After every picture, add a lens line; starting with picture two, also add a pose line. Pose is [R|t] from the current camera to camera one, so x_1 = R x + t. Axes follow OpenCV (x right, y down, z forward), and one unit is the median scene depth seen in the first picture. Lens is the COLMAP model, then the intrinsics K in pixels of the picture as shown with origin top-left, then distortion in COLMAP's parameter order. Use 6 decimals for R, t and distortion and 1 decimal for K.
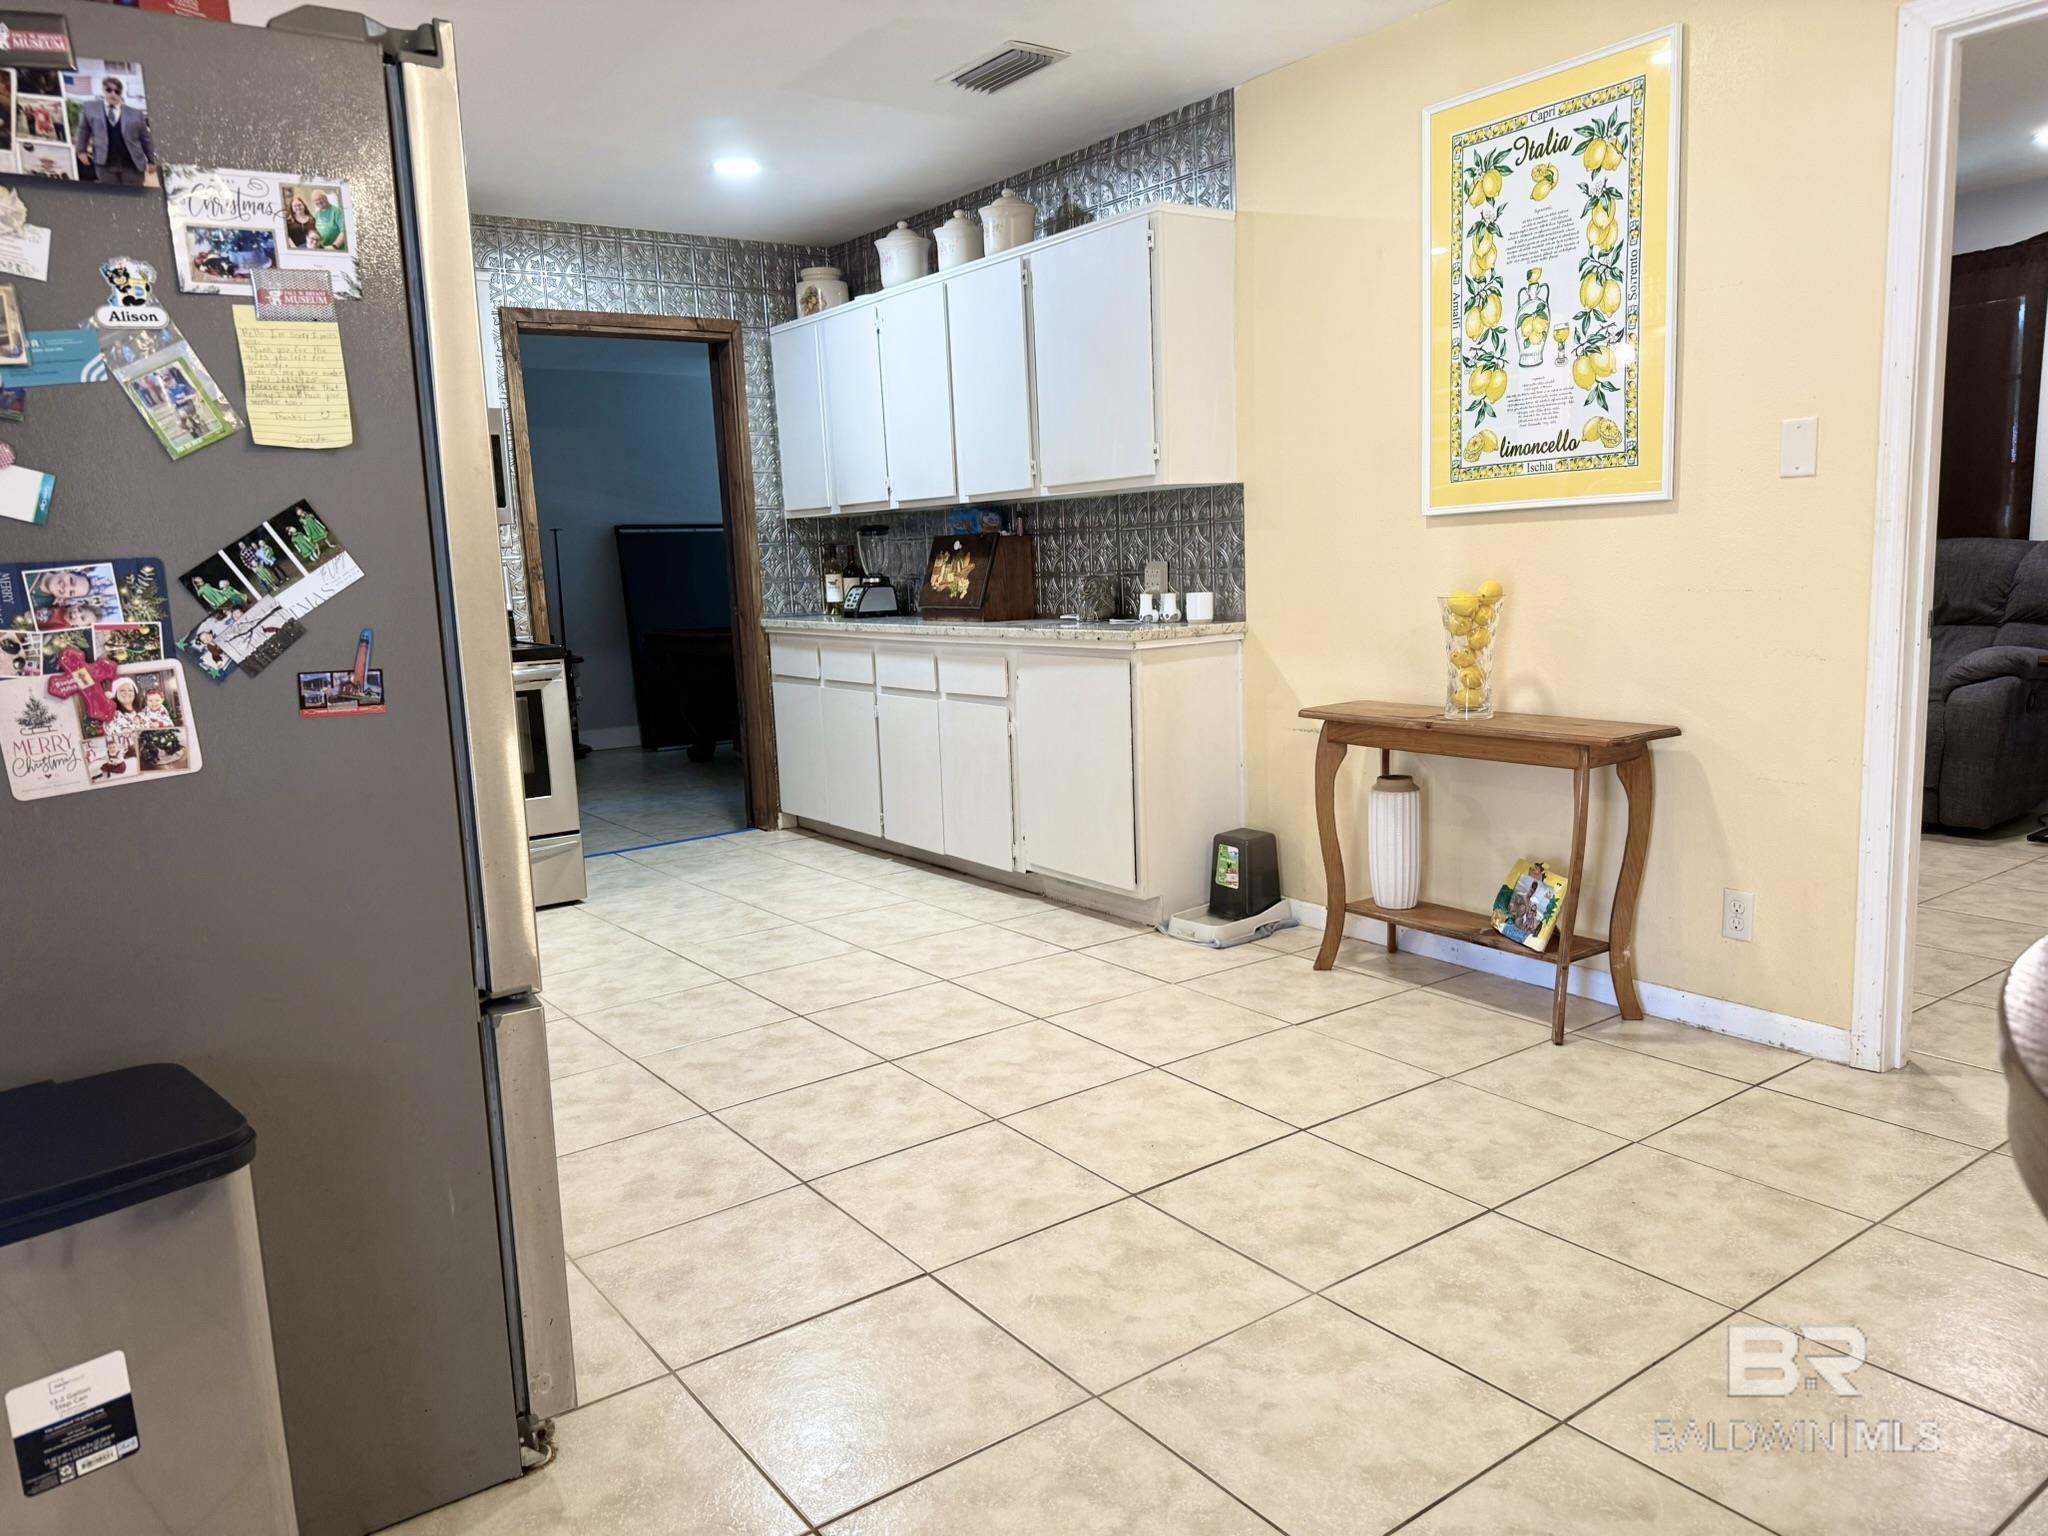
lens RADIAL K [[1461.0, 0, 1033.1], [0, 1461.0, 782.3], [0, 0, 1]] dist [0.063518, -0.090737]
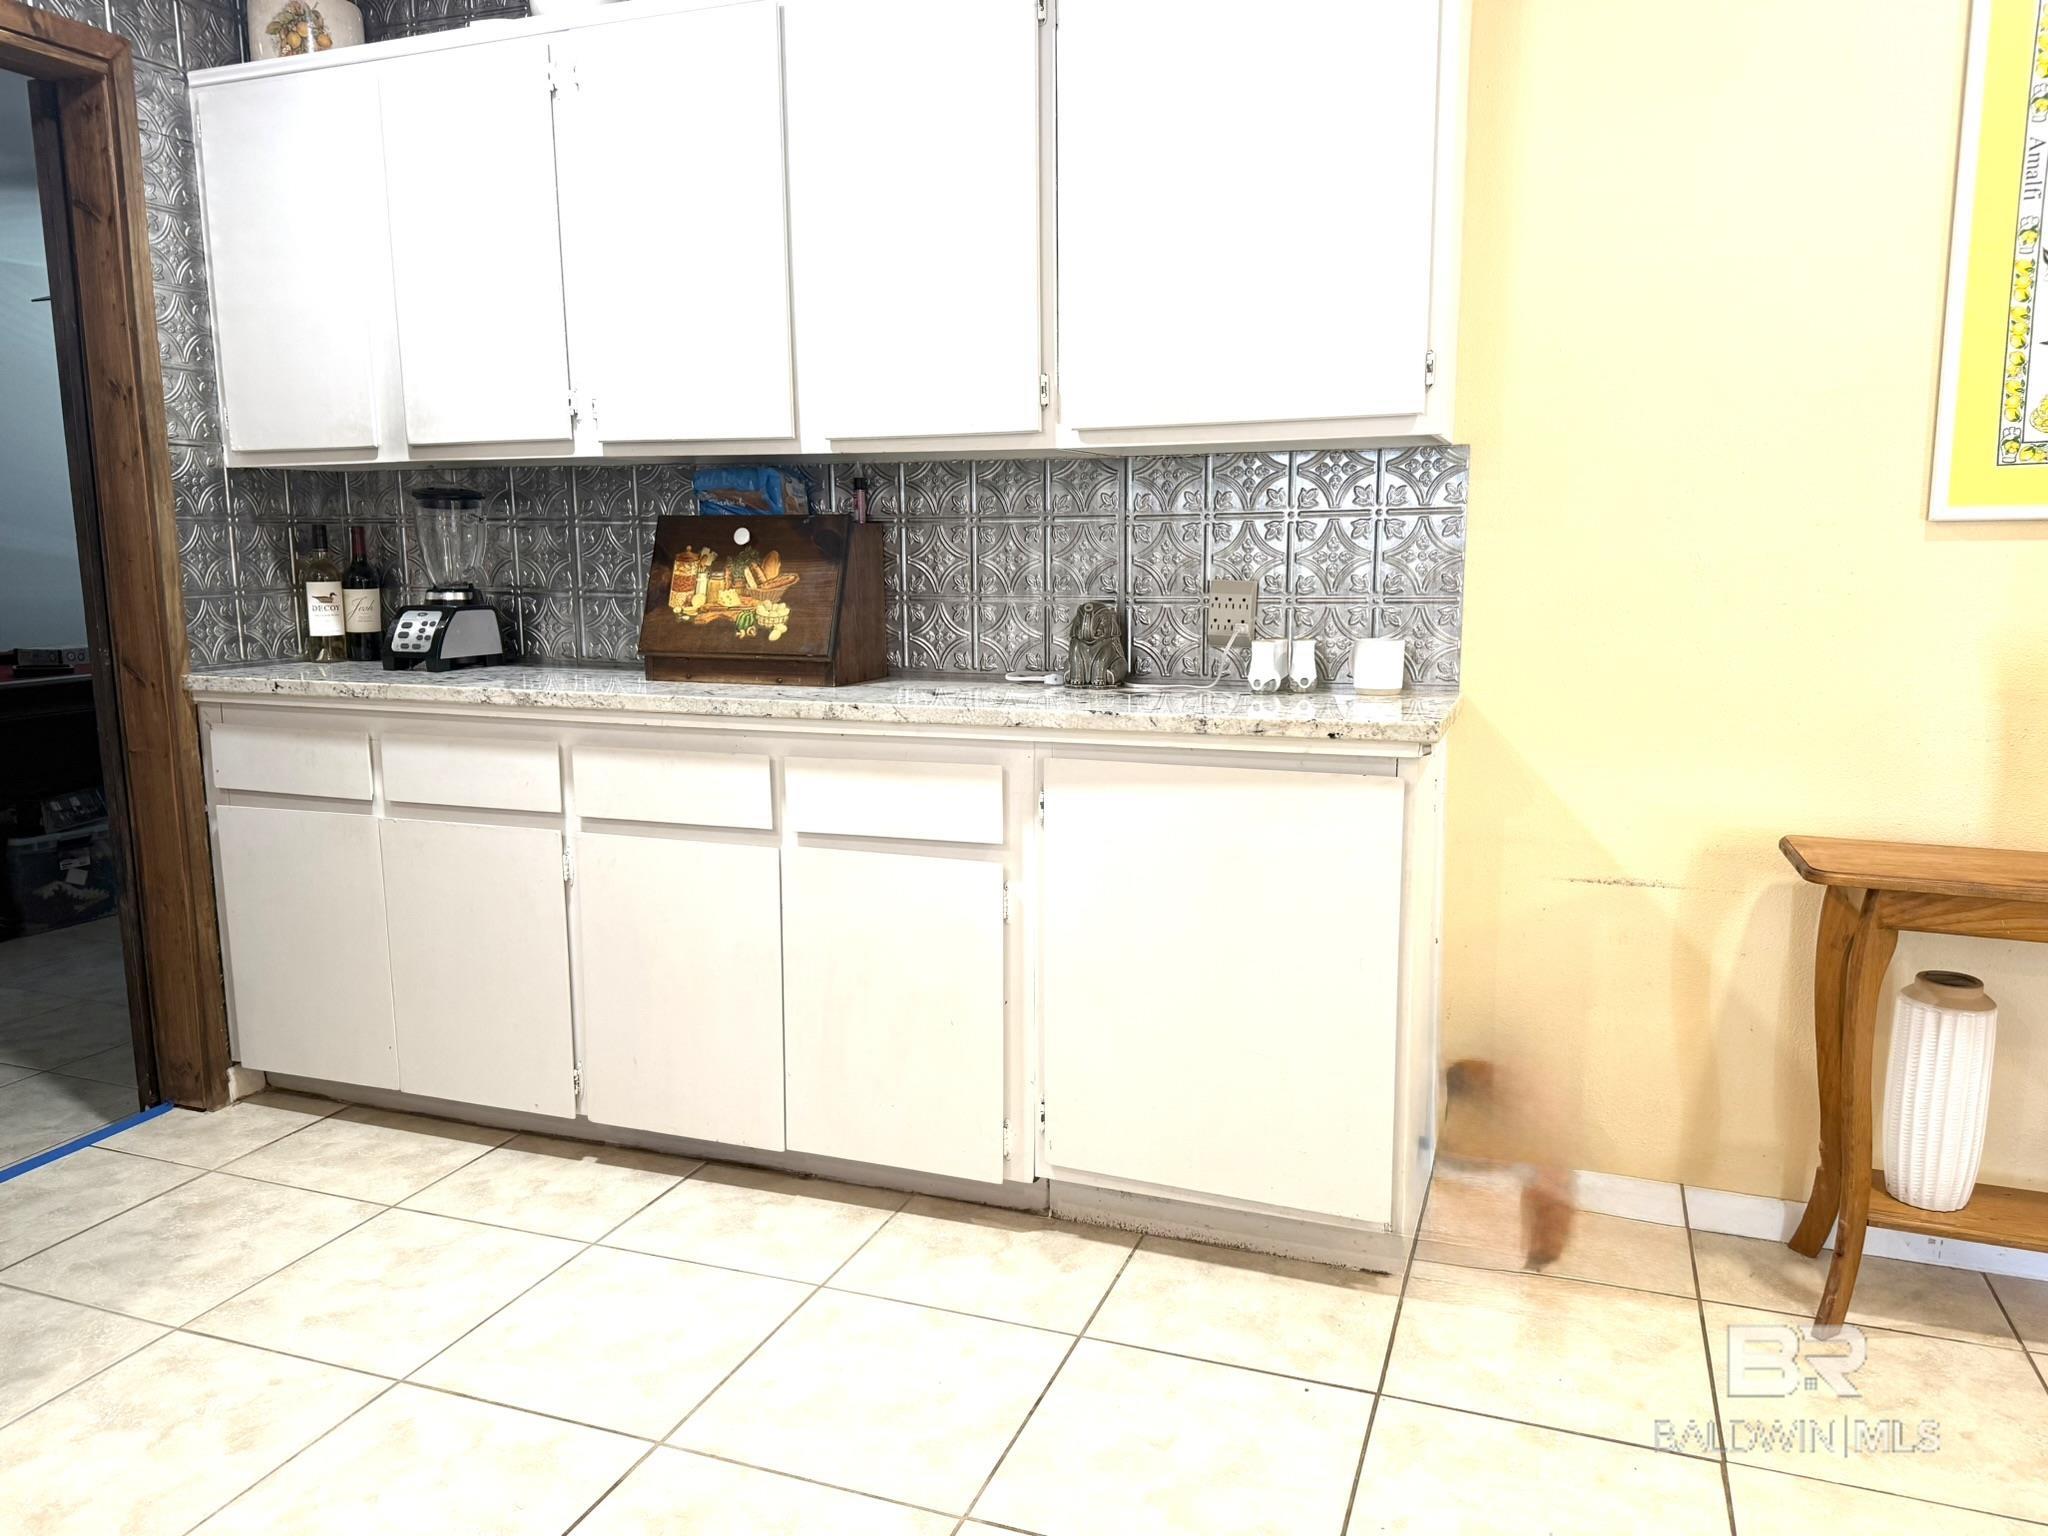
lens RADIAL K [[1461.0, 0, 1030.3], [0, 1461.0, 747.4], [0, 0, 1]] dist [0.063518, -0.090737]
pose [[0.831325, -0.045573, 0.553915, -0.235599], [0.059192, 0.998224, -0.006707, -0.071904], [-0.552626, 0.038363, 0.832546, 0.473996]]
